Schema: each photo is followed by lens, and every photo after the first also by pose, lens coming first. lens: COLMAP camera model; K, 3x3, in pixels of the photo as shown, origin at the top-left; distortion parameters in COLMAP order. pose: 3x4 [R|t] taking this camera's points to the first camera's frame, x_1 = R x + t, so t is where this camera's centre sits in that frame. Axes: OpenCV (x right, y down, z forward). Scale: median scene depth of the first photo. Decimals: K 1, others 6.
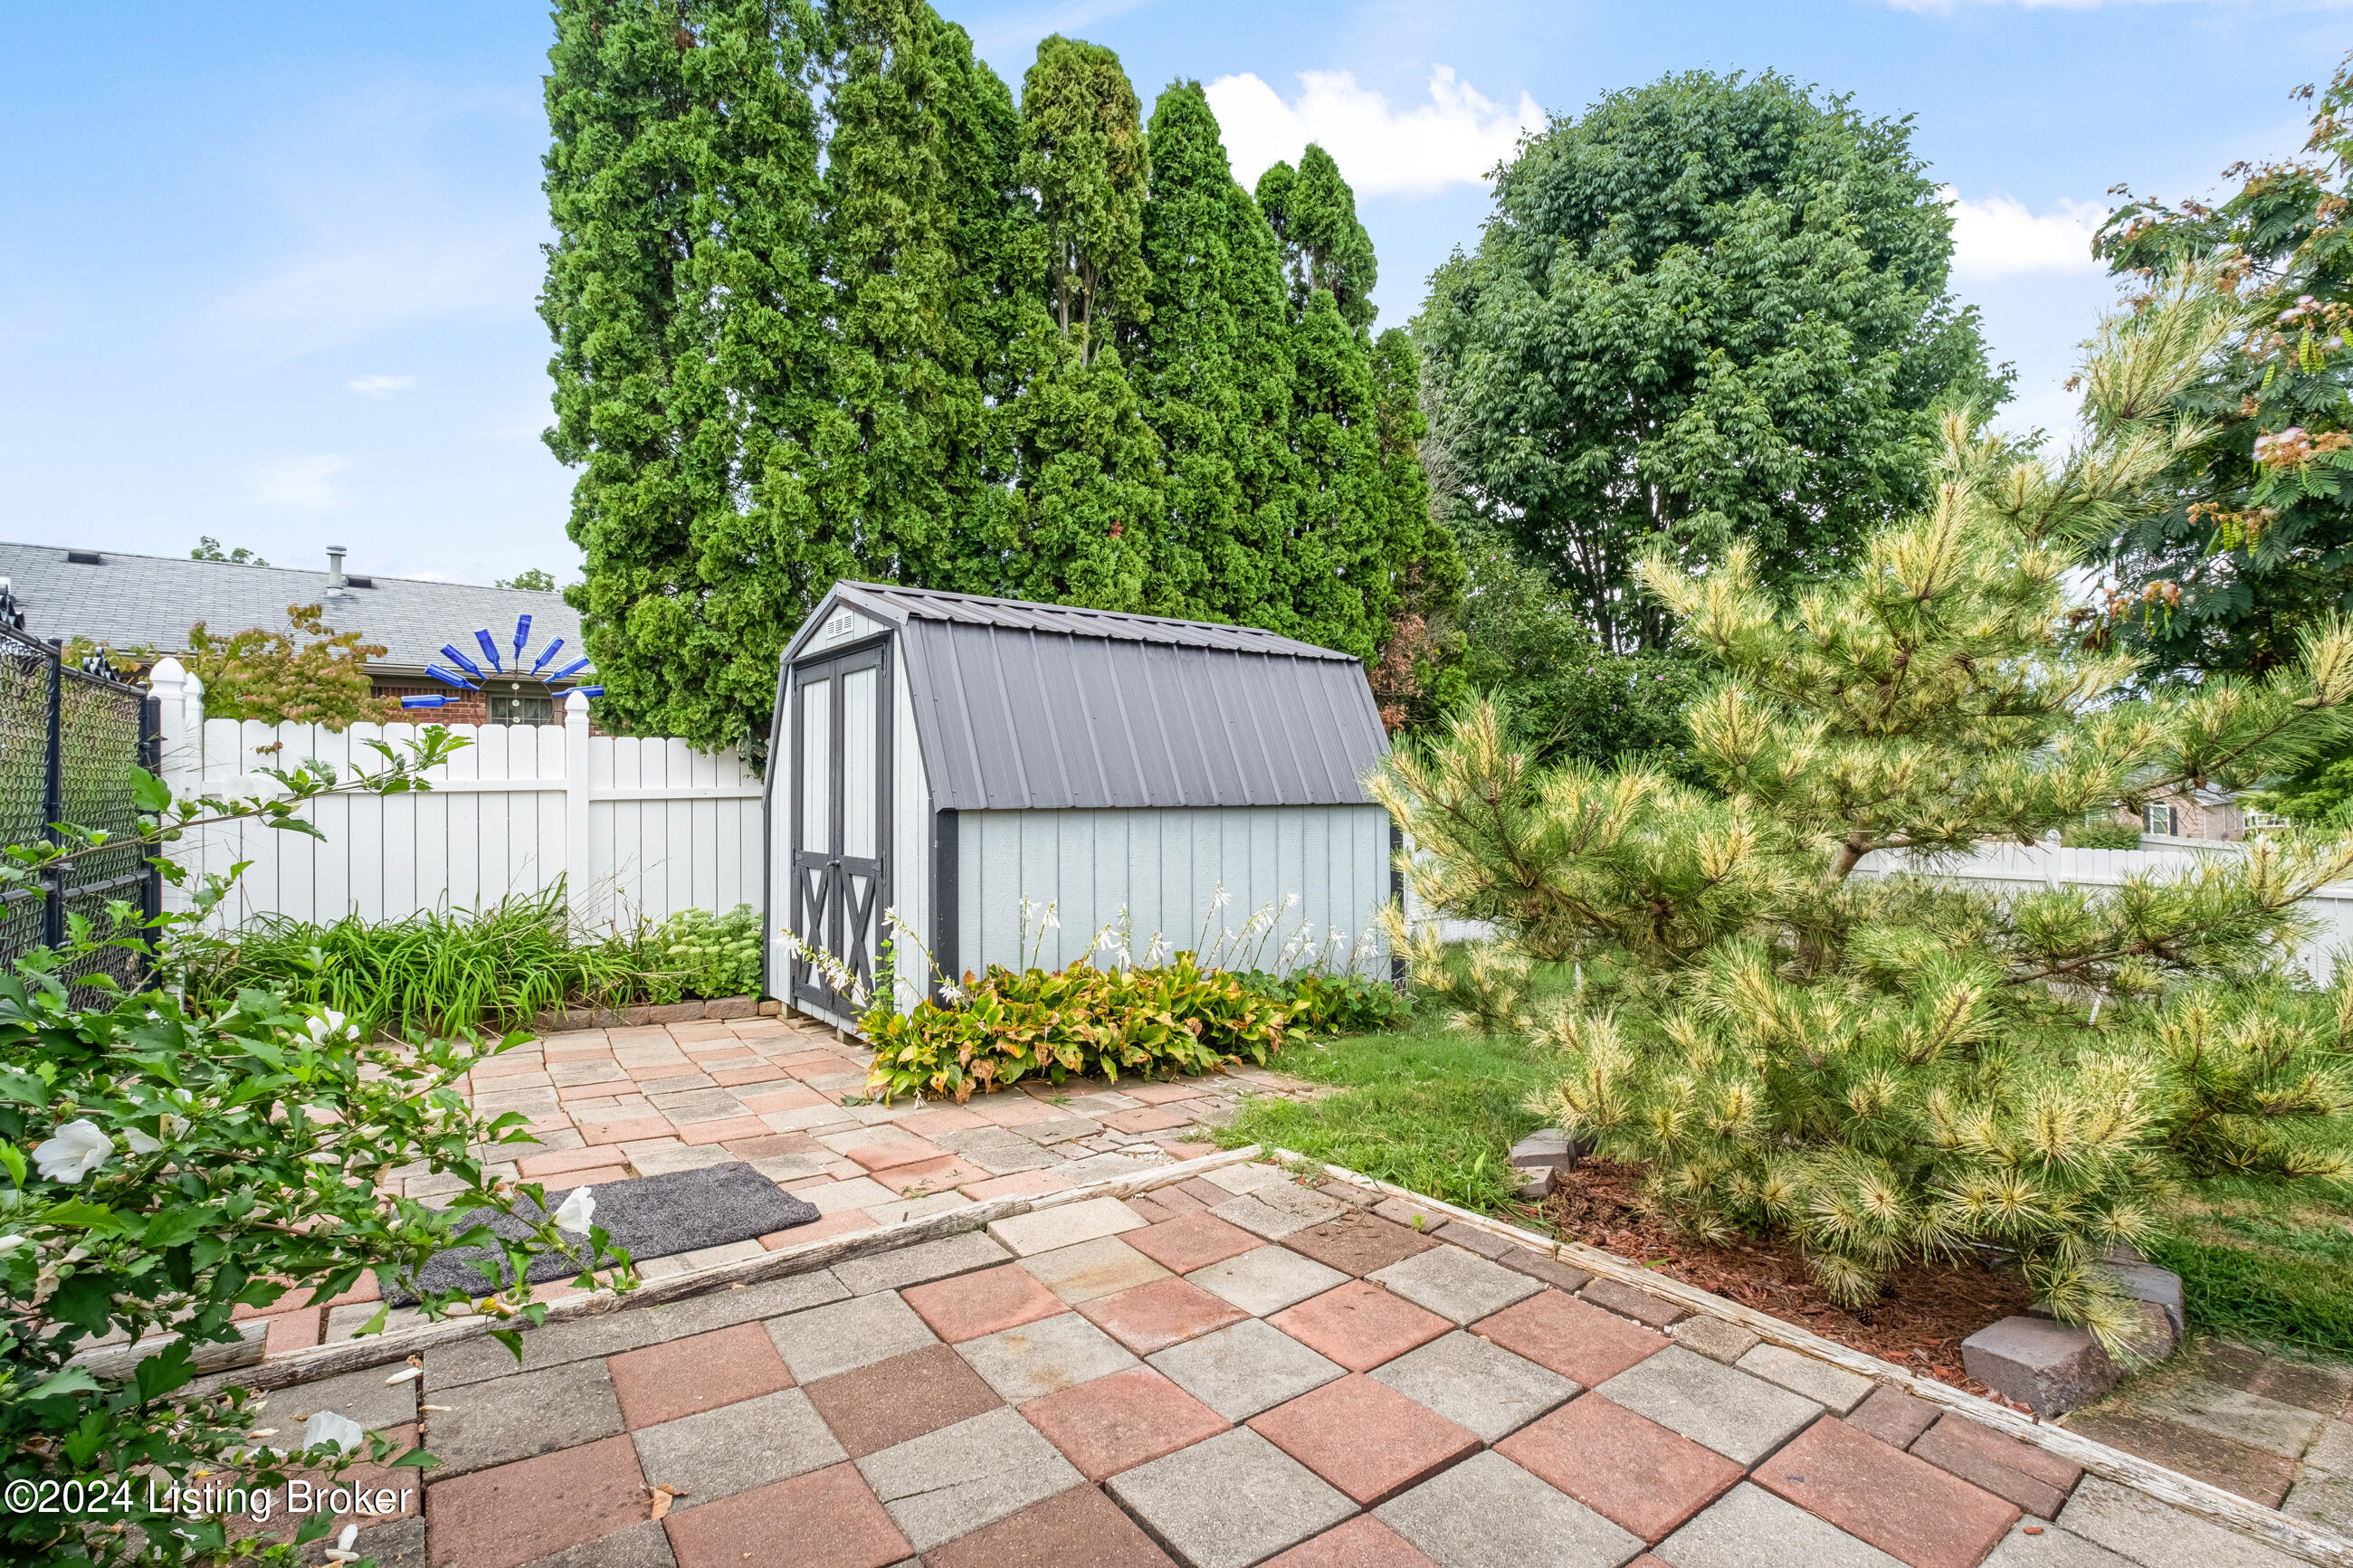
lens RADIAL K [[1041.9, 0, 1177.5], [0, 1041.9, 762.5], [0, 0, 1]] dist [0.001491, -0.004550]
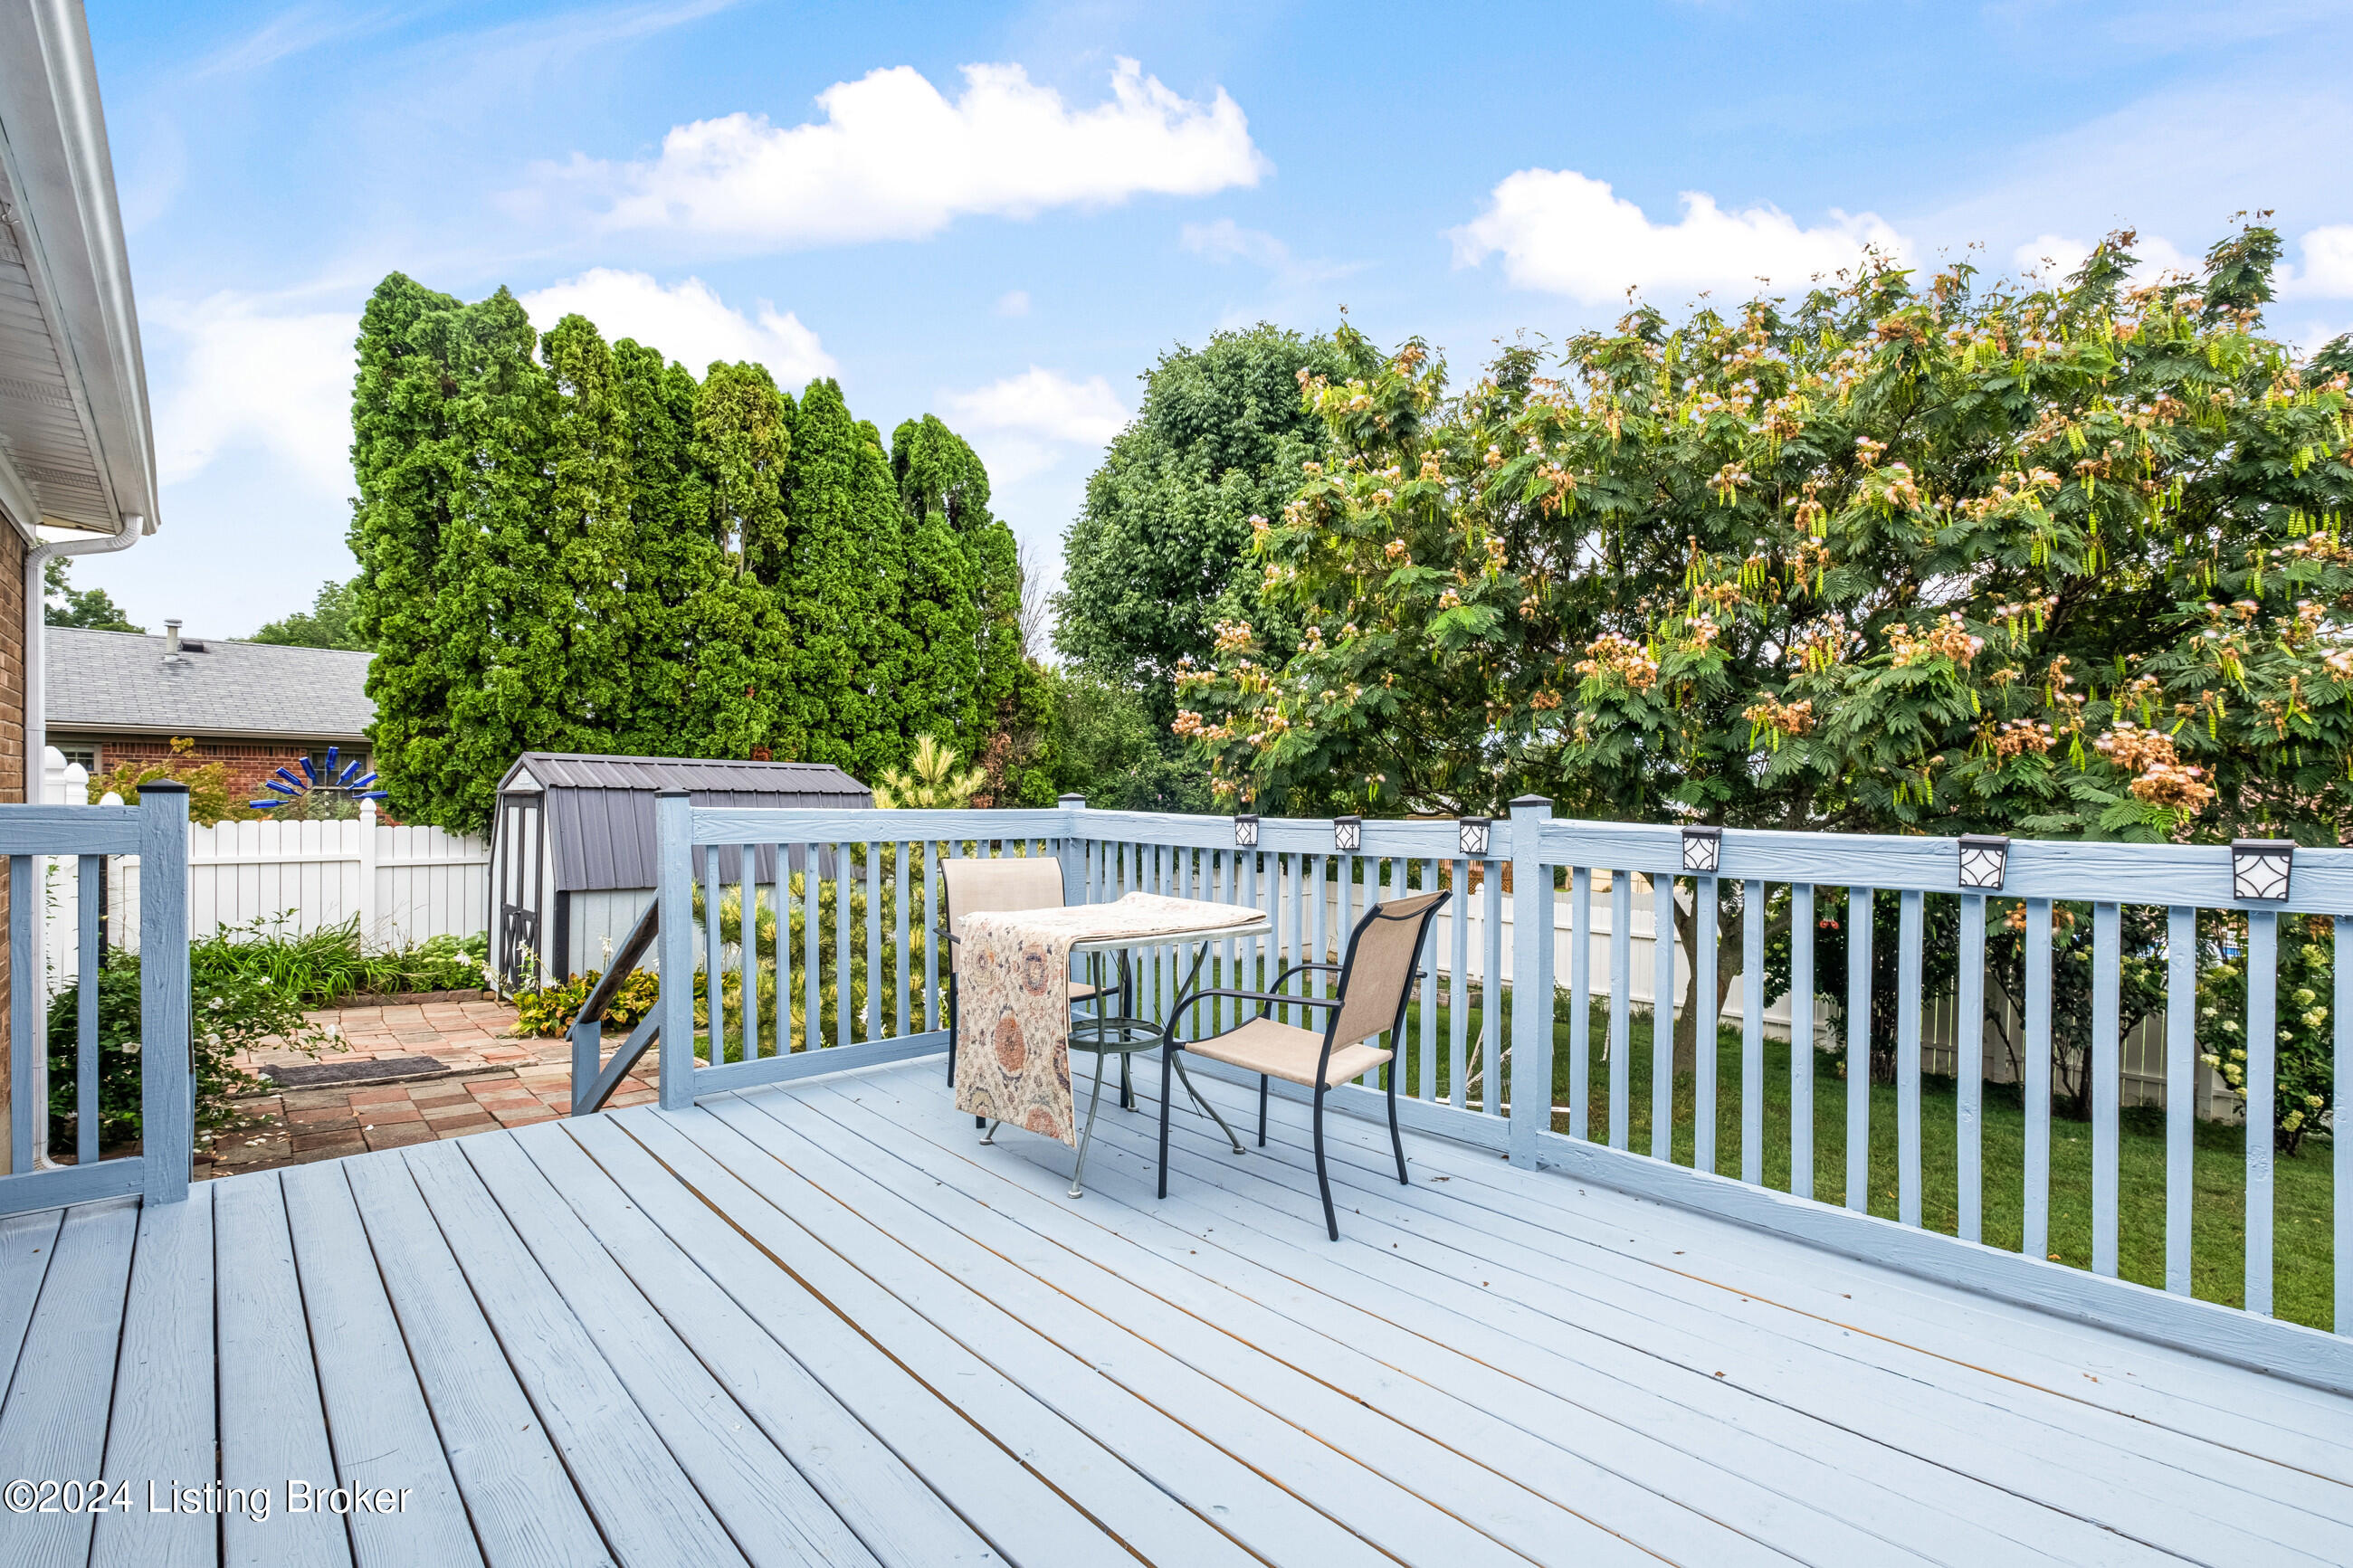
lens RADIAL K [[1041.9, 0, 1181.8], [0, 1041.9, 799.9], [0, 0, 1]] dist [0.001491, -0.004550]
pose [[0.993099, 0.028178, 0.113847, 0.465978], [-0.030934, 0.999268, 0.022508, -0.135349], [-0.113129, -0.025874, 0.993243, -0.704625]]
